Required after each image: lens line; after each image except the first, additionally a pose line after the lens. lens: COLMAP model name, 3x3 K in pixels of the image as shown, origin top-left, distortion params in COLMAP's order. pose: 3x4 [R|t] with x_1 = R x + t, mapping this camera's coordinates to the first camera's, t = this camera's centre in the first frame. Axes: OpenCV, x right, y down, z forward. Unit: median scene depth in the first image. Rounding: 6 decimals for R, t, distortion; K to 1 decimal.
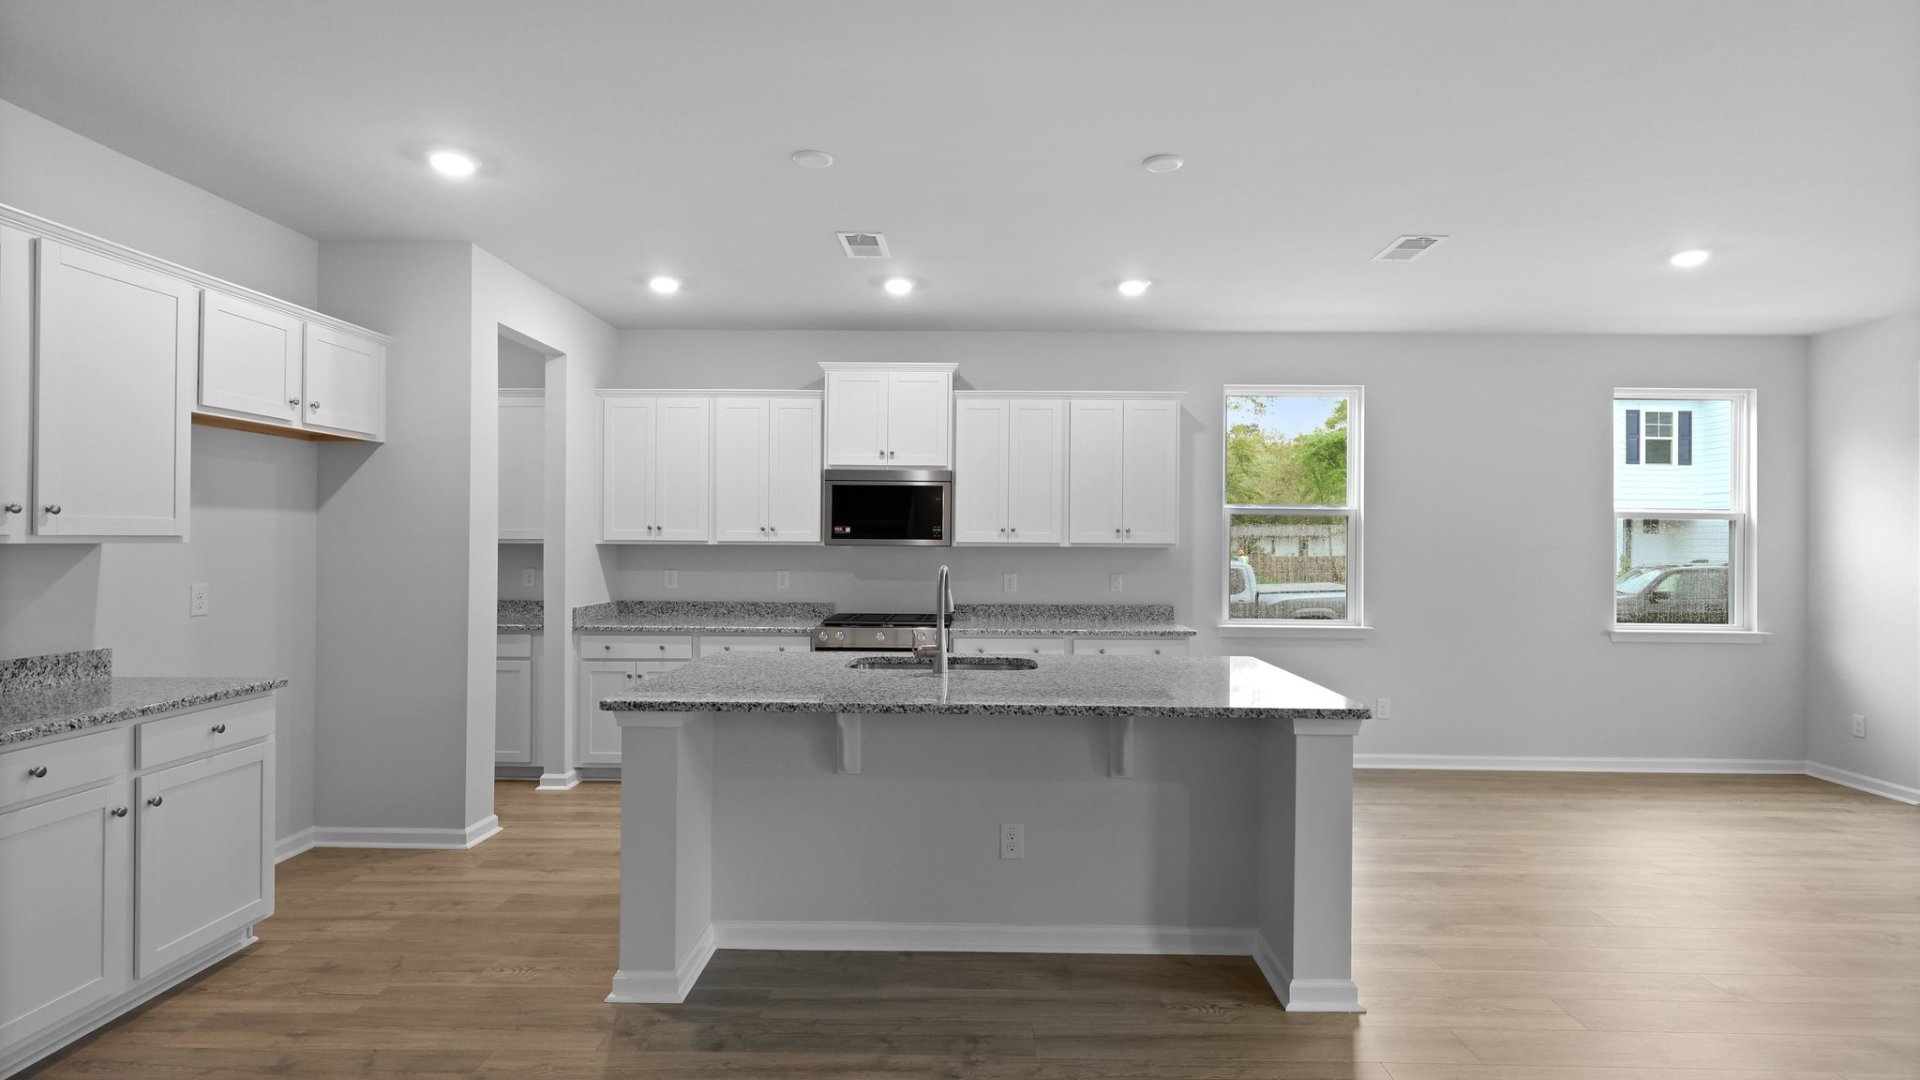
lens RADIAL K [[929.0, 0, 974.1], [0, 929.0, 541.5], [0, 0, 1]] dist [-0.001007, 0.001426]
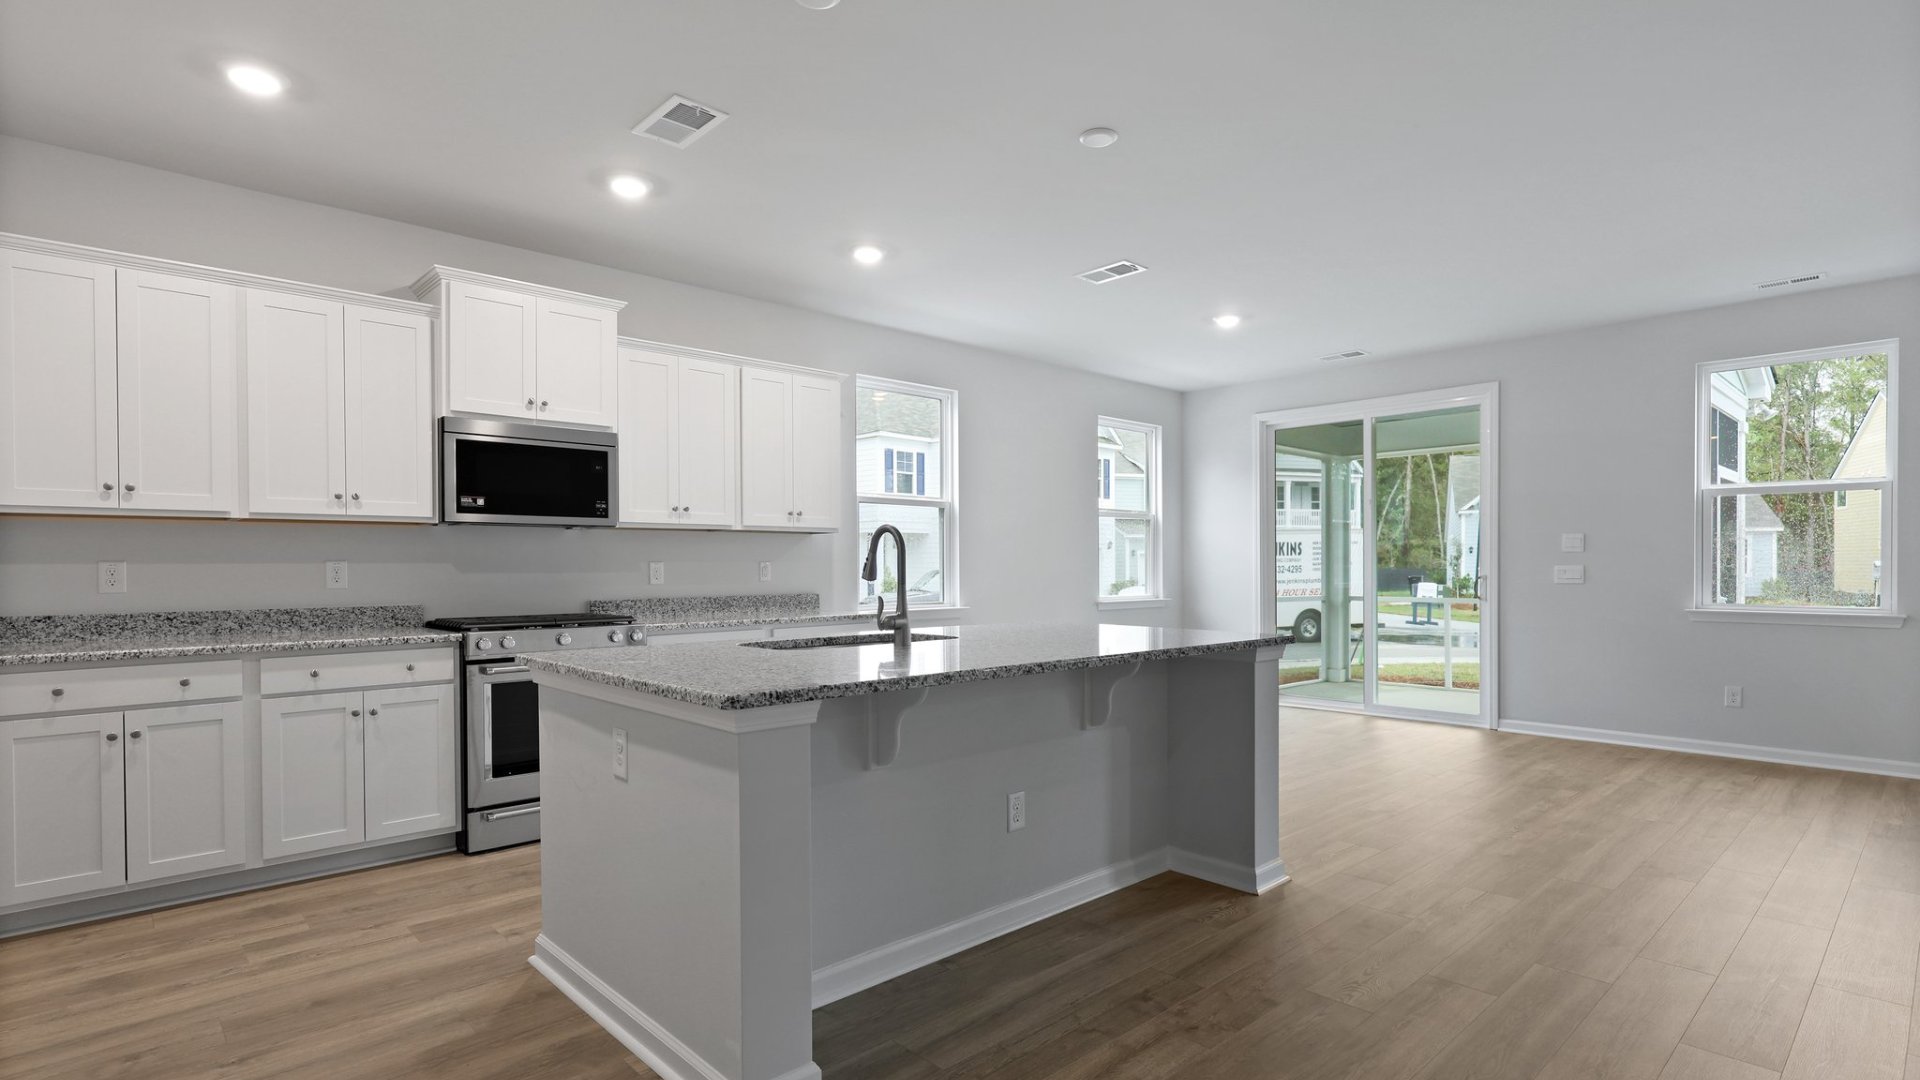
lens RADIAL K [[929.0, 0, 954.3], [0, 929.0, 576.9], [0, 0, 1]] dist [-0.001007, 0.001426]
pose [[0.724497, -0.019312, 0.689007, -0.372823], [0.010433, 0.999800, 0.017053, 0.038552], [-0.689199, -0.005166, 0.724554, 0.206275]]
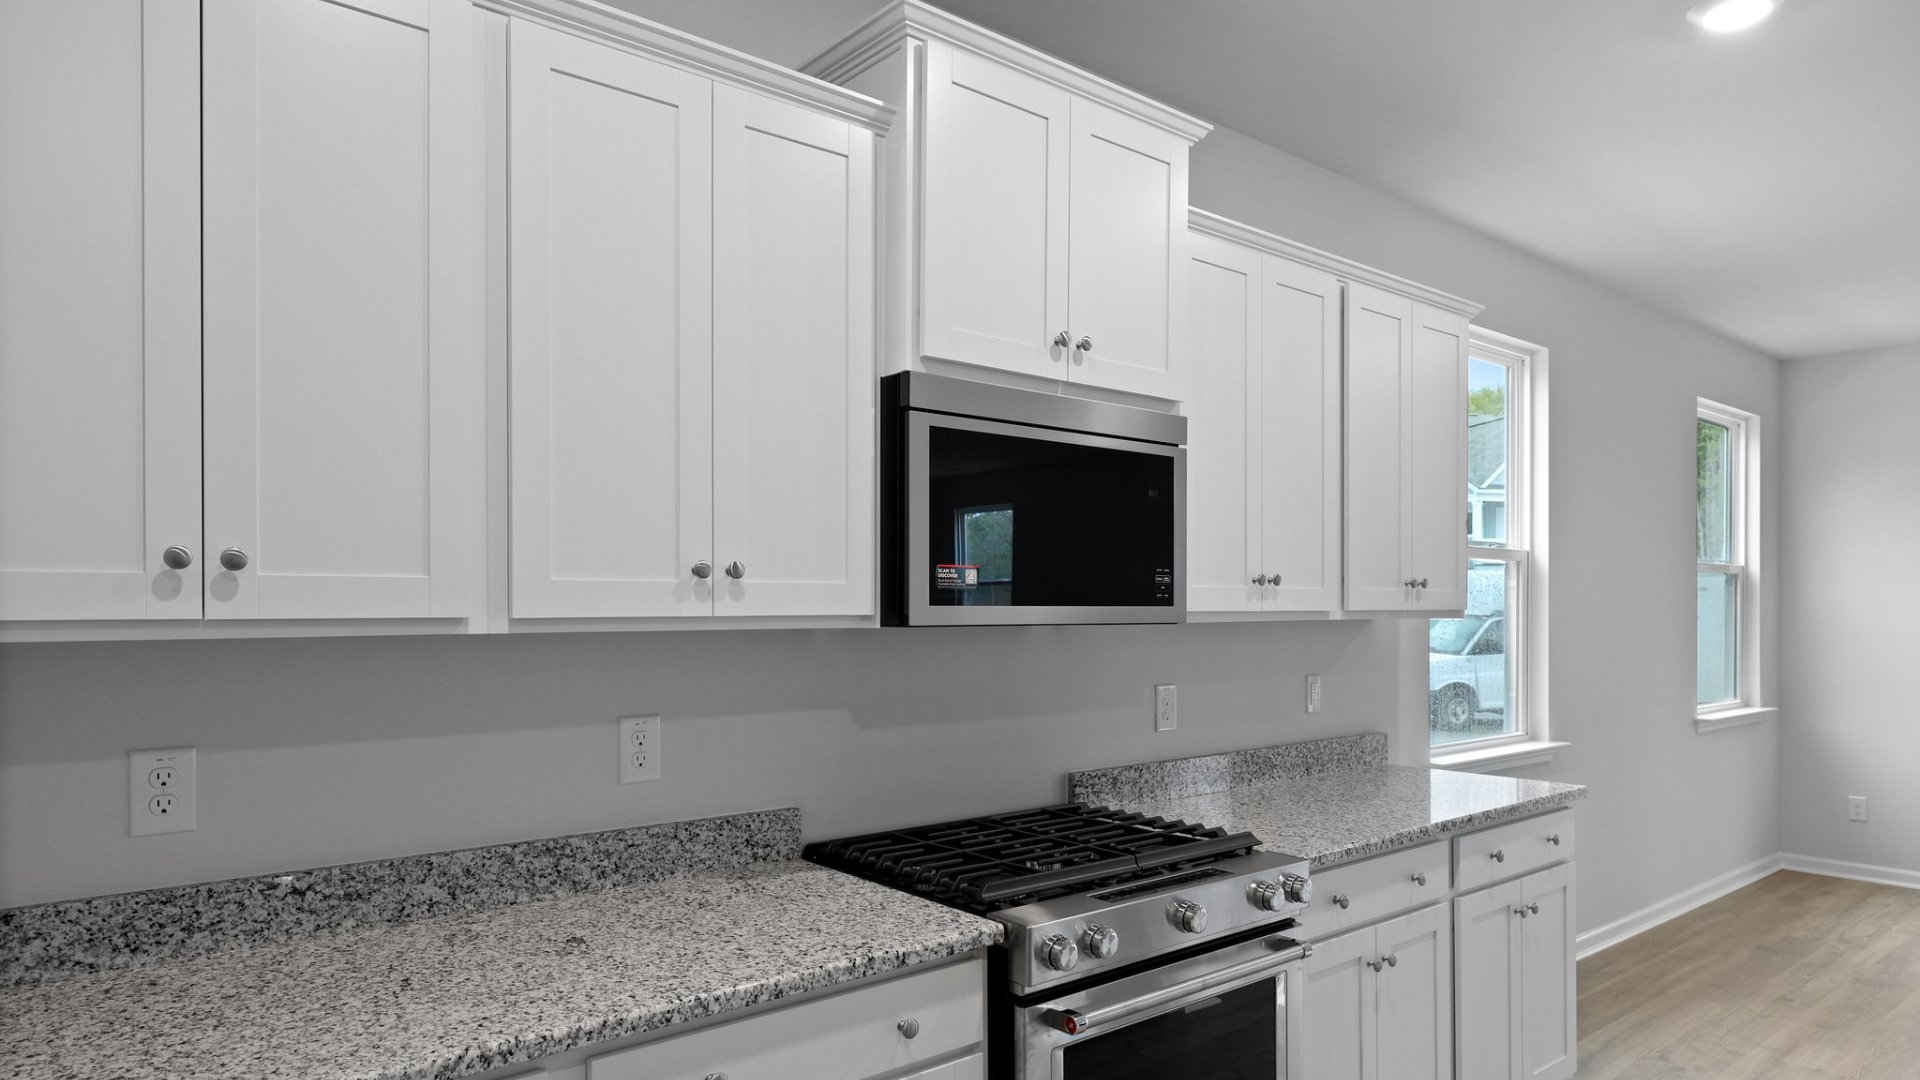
lens RADIAL K [[1090.3, 0, 922.7], [0, 1090.3, 614.2], [0, 0, 1]] dist [0.005800, -0.003960]
pose [[0.780459, -0.013003, 0.625071, -0.375117], [0.011615, 0.999913, 0.006298, -0.002169], [-0.625099, 0.002345, 0.780542, 0.727617]]
